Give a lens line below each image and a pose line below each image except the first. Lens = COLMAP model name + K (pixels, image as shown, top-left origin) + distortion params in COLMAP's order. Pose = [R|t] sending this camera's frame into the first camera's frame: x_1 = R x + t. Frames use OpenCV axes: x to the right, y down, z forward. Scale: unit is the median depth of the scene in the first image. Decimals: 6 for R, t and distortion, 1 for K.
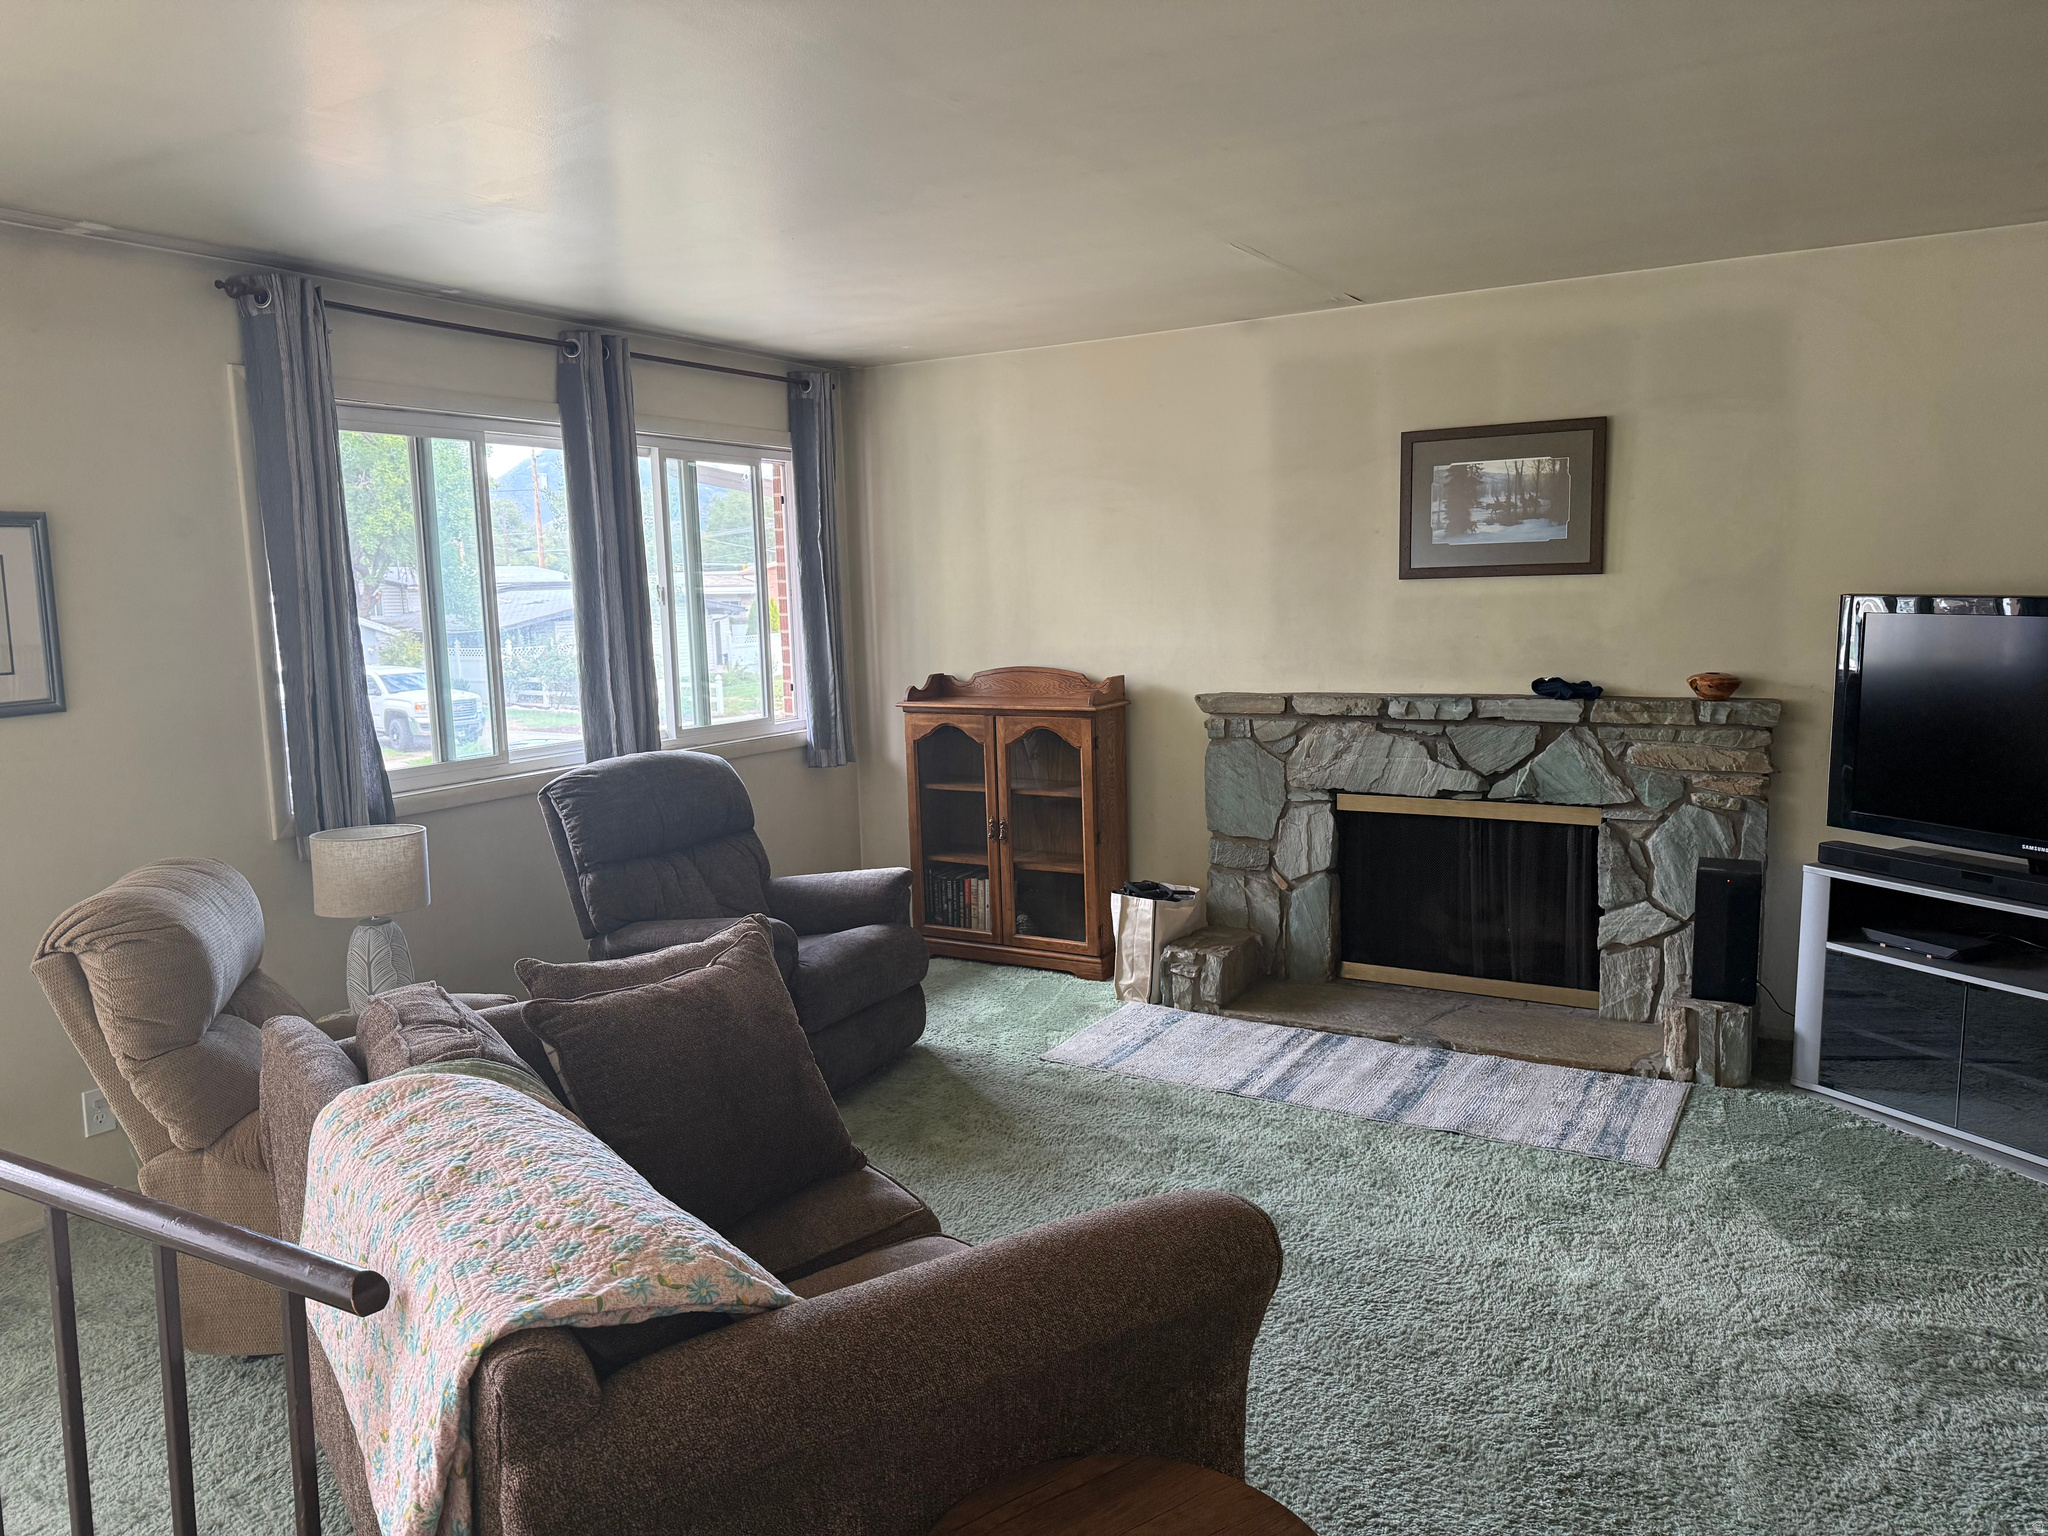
lens RADIAL K [[1439.2, 0, 1024.0], [0, 1439.2, 768.0], [0, 0, 1]] dist [0.006874, -0.009030]
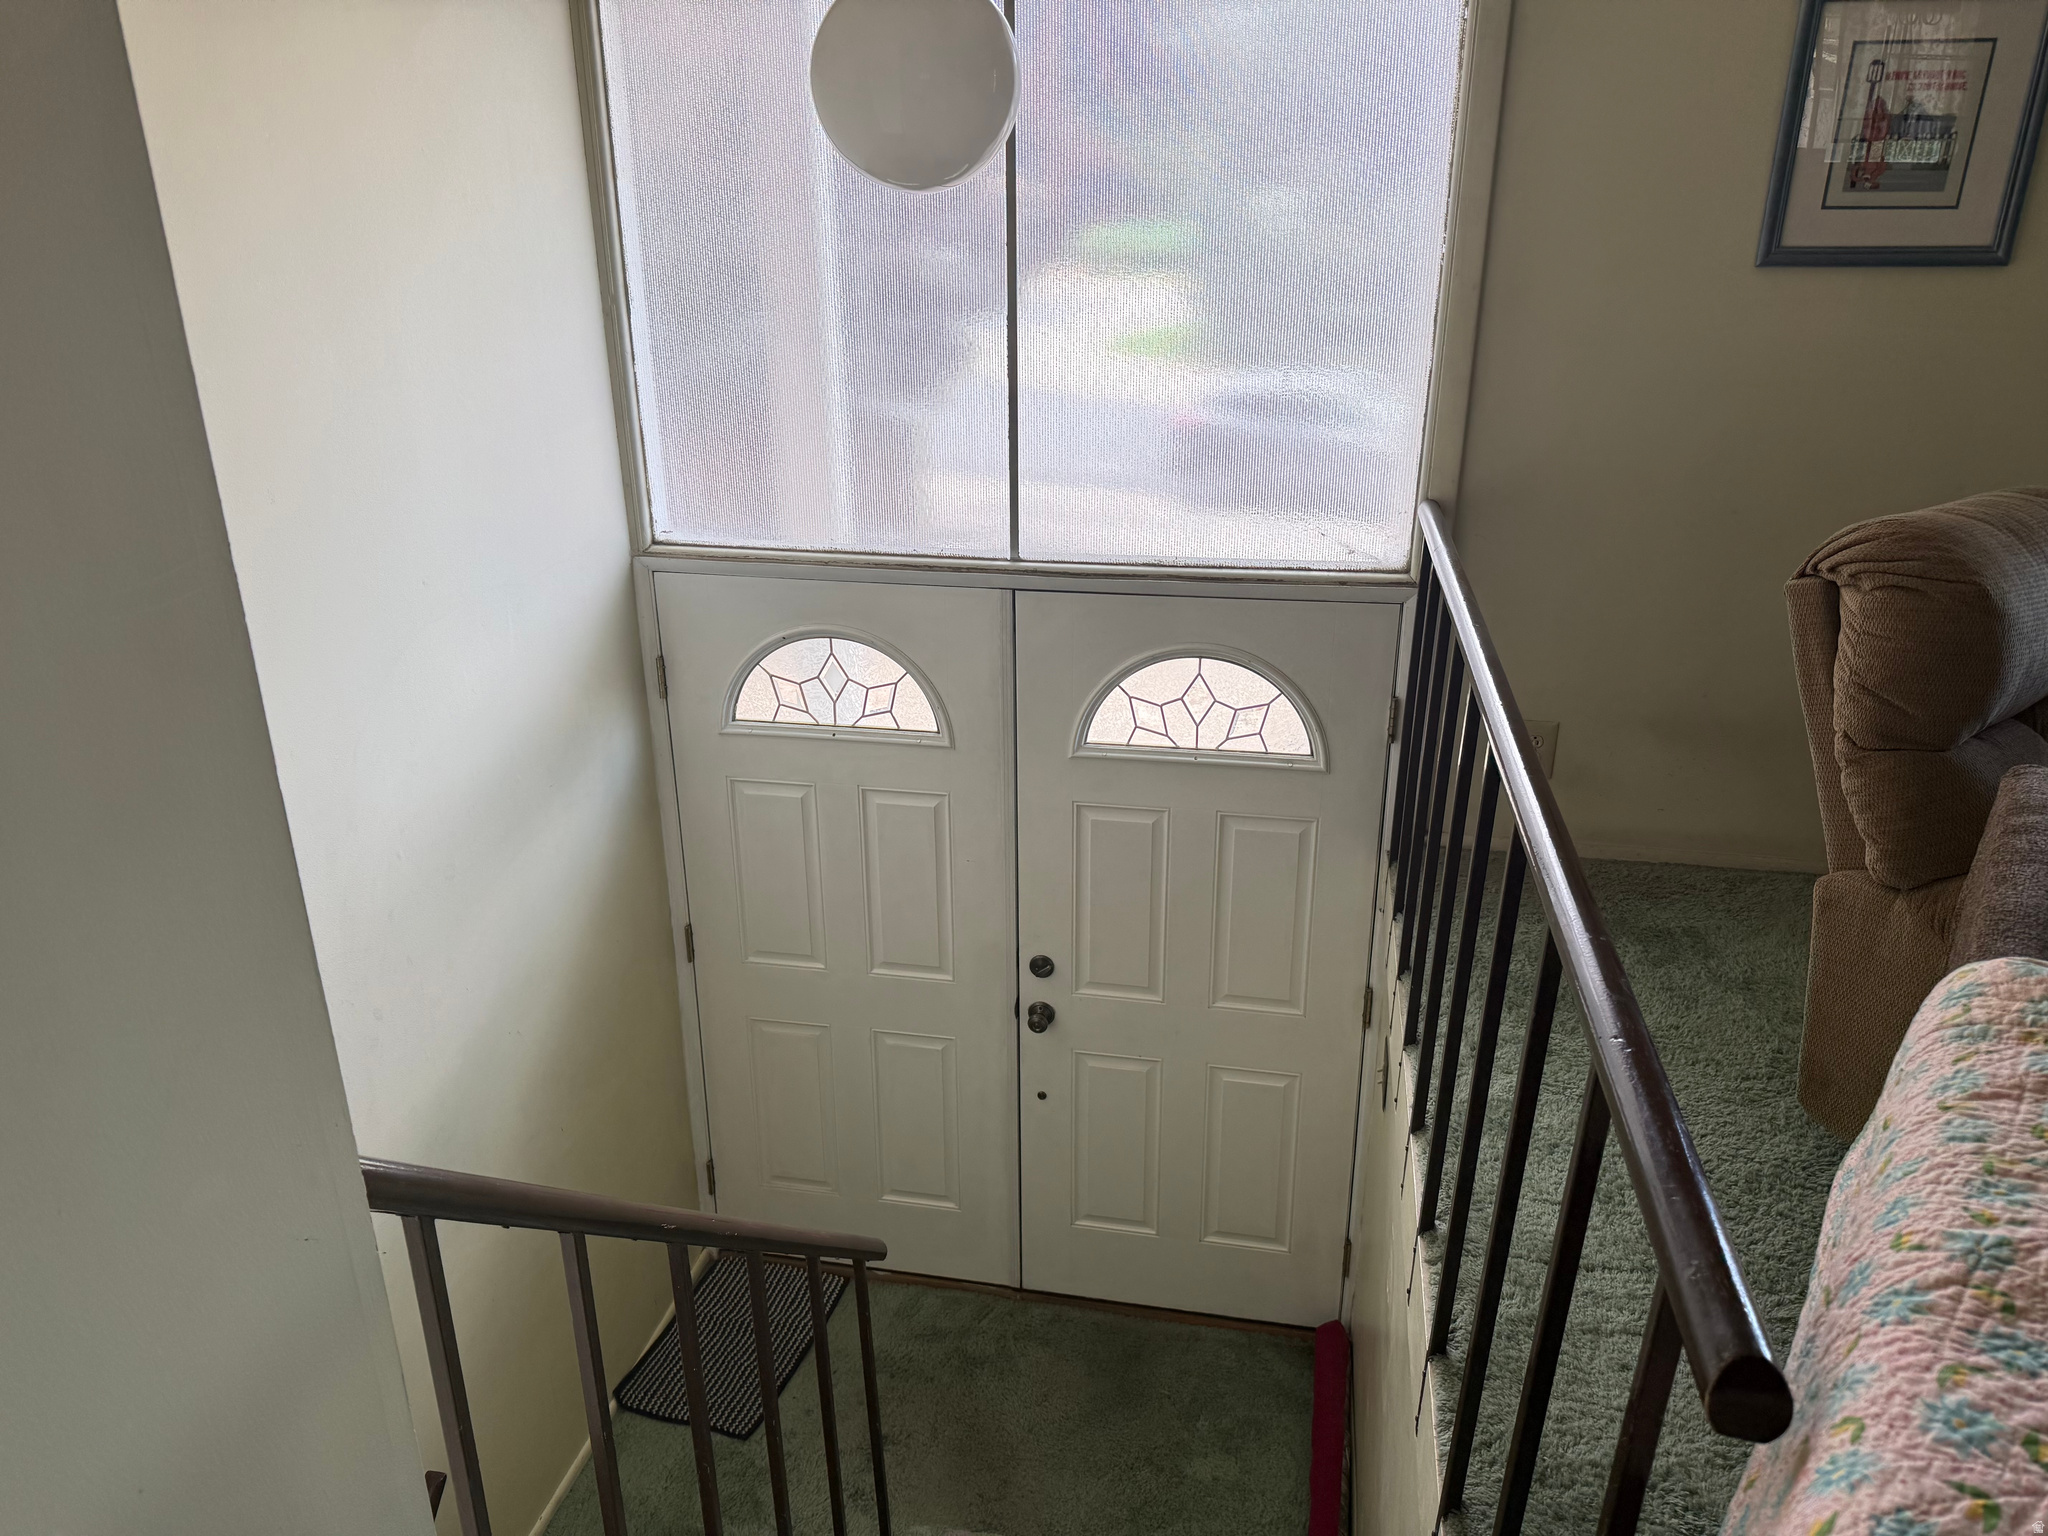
lens RADIAL K [[1439.2, 0, 1024.0], [0, 1439.2, 768.0], [0, 0, 1]] dist [0.006874, -0.009030]
pose [[0.323674, 0.373540, -0.869312, -0.102820], [-0.125175, 0.927600, 0.351979, 0.005316], [0.937852, -0.005111, 0.346998, 0.337292]]
